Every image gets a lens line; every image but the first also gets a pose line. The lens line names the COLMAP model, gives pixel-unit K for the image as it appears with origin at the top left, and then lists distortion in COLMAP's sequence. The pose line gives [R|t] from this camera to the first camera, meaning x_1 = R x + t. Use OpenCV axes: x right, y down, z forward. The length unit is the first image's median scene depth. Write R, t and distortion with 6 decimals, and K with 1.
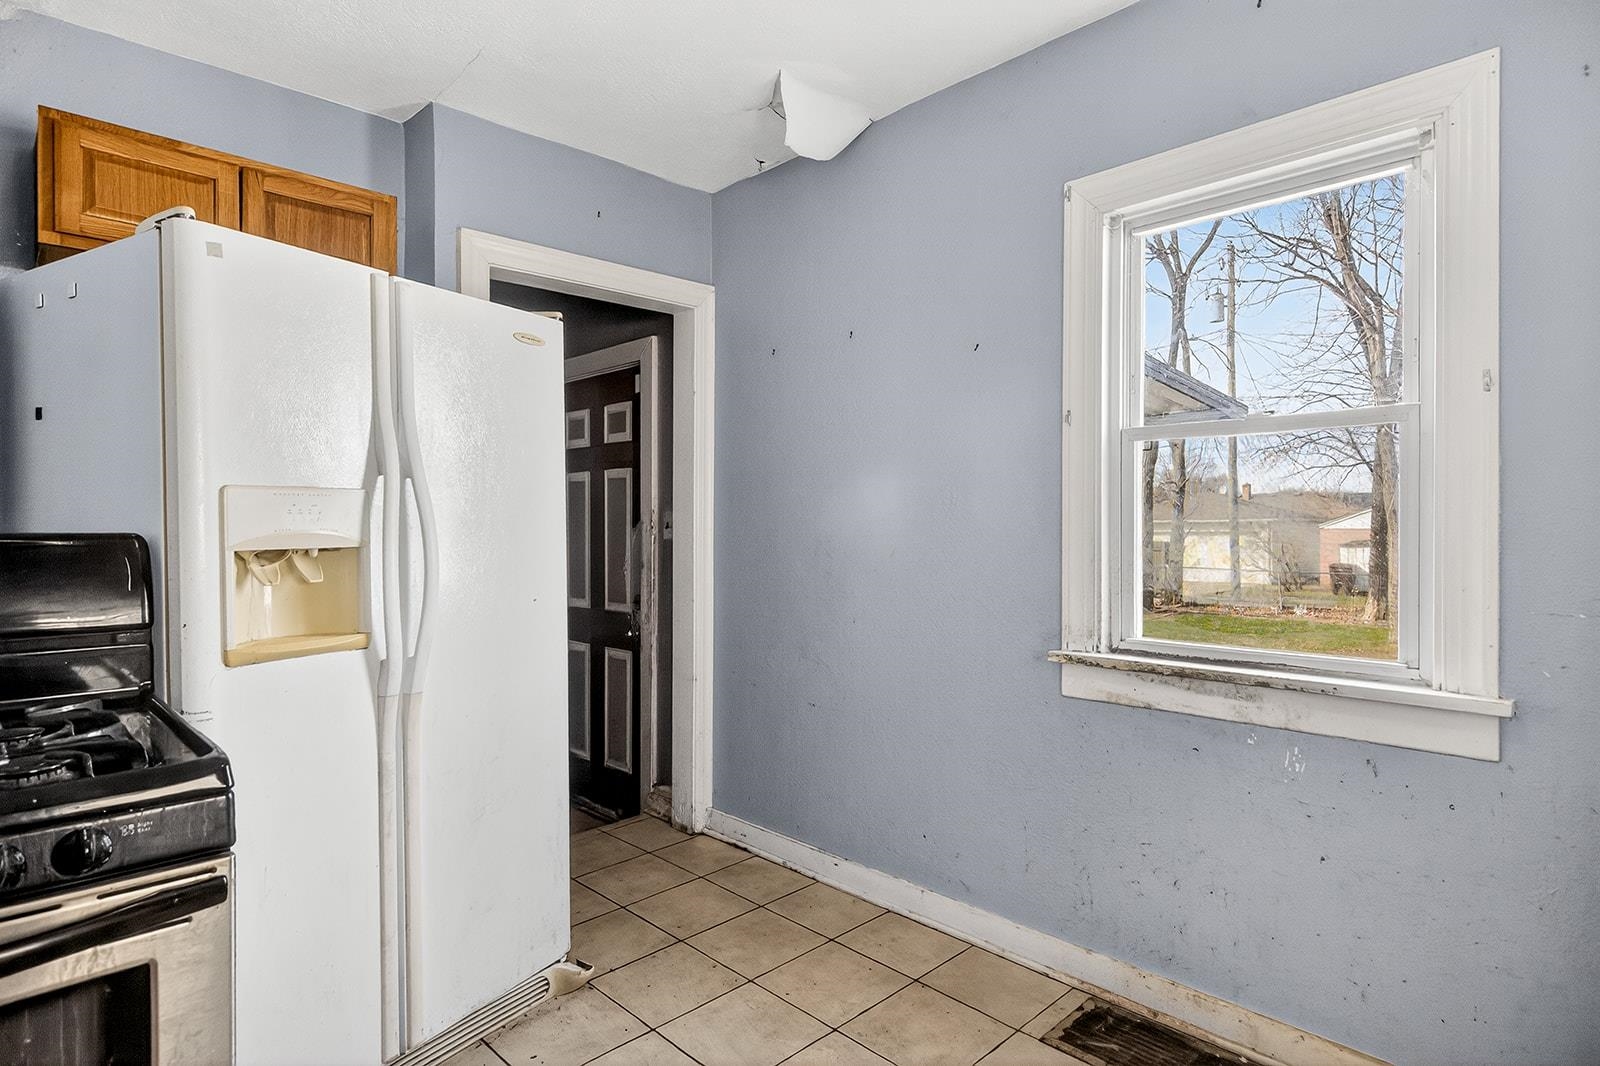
lens RADIAL K [[849.9, 0, 814.5], [0, 849.9, 532.4], [0, 0, 1]] dist [0.016306, -0.010078]
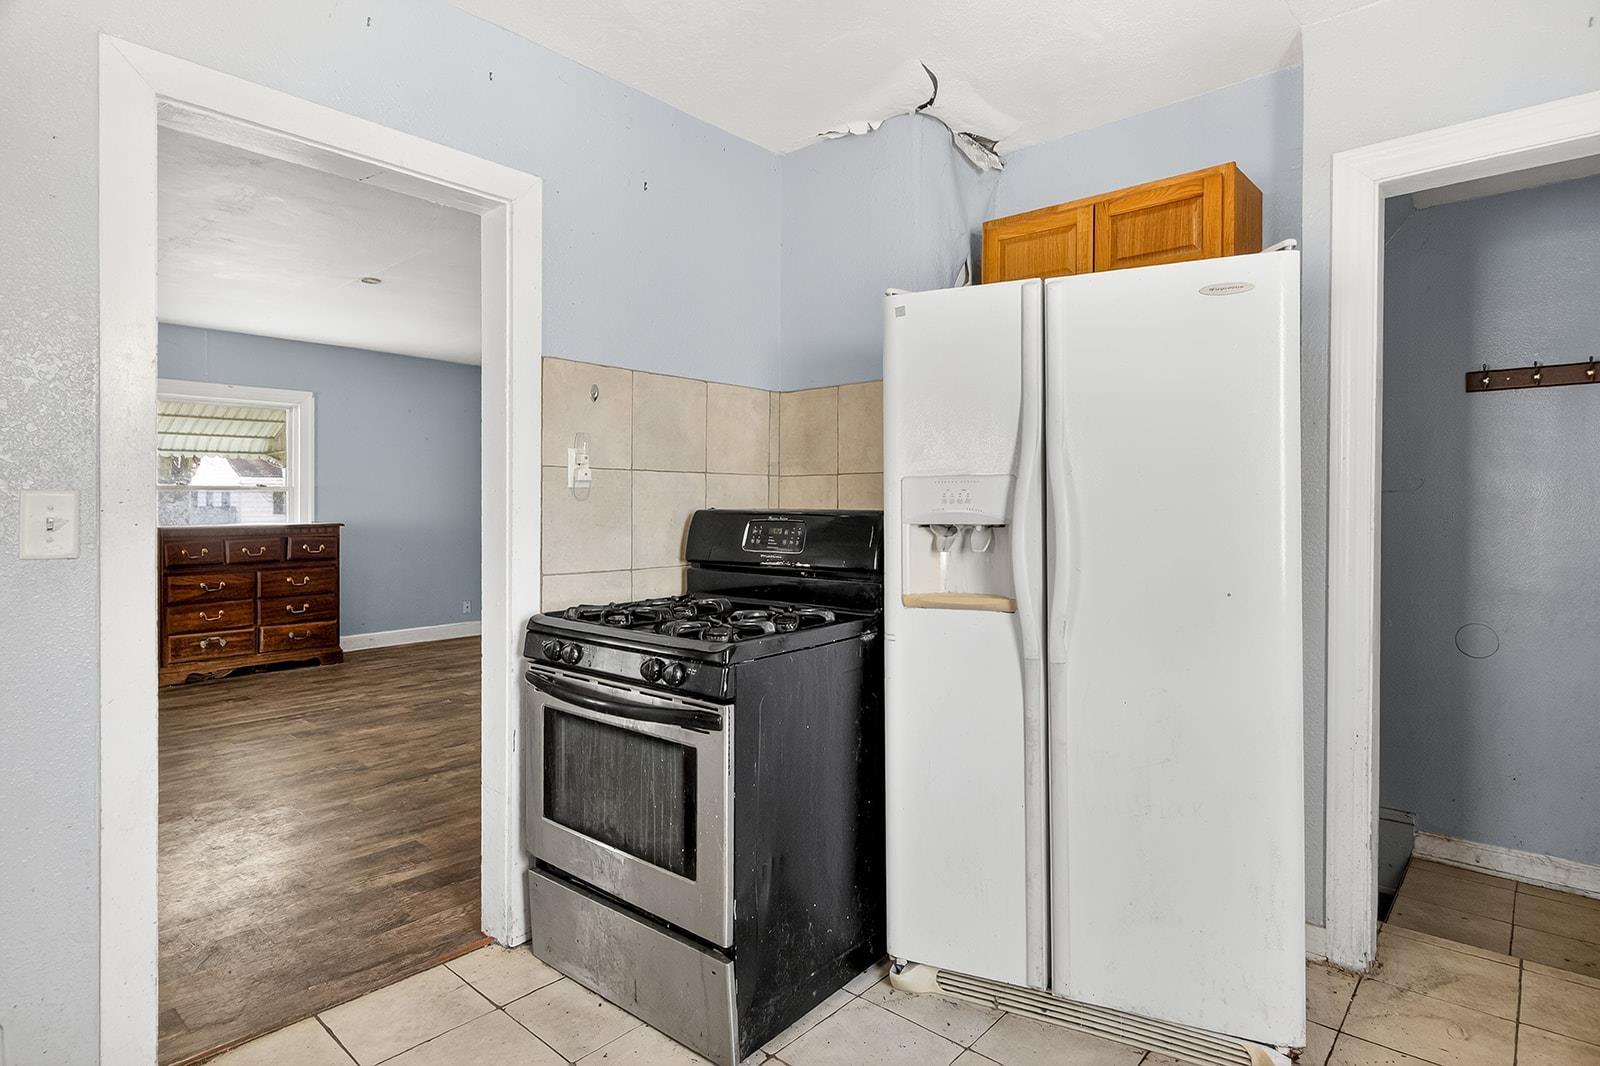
lens RADIAL K [[849.9, 0, 789.4], [0, 849.9, 498.5], [0, 0, 1]] dist [0.016306, -0.010078]
pose [[0.066431, -0.004393, -0.997781, 0.502203], [-0.009247, 0.999945, -0.005018, -0.008013], [0.997748, 0.009560, 0.066386, 0.523055]]
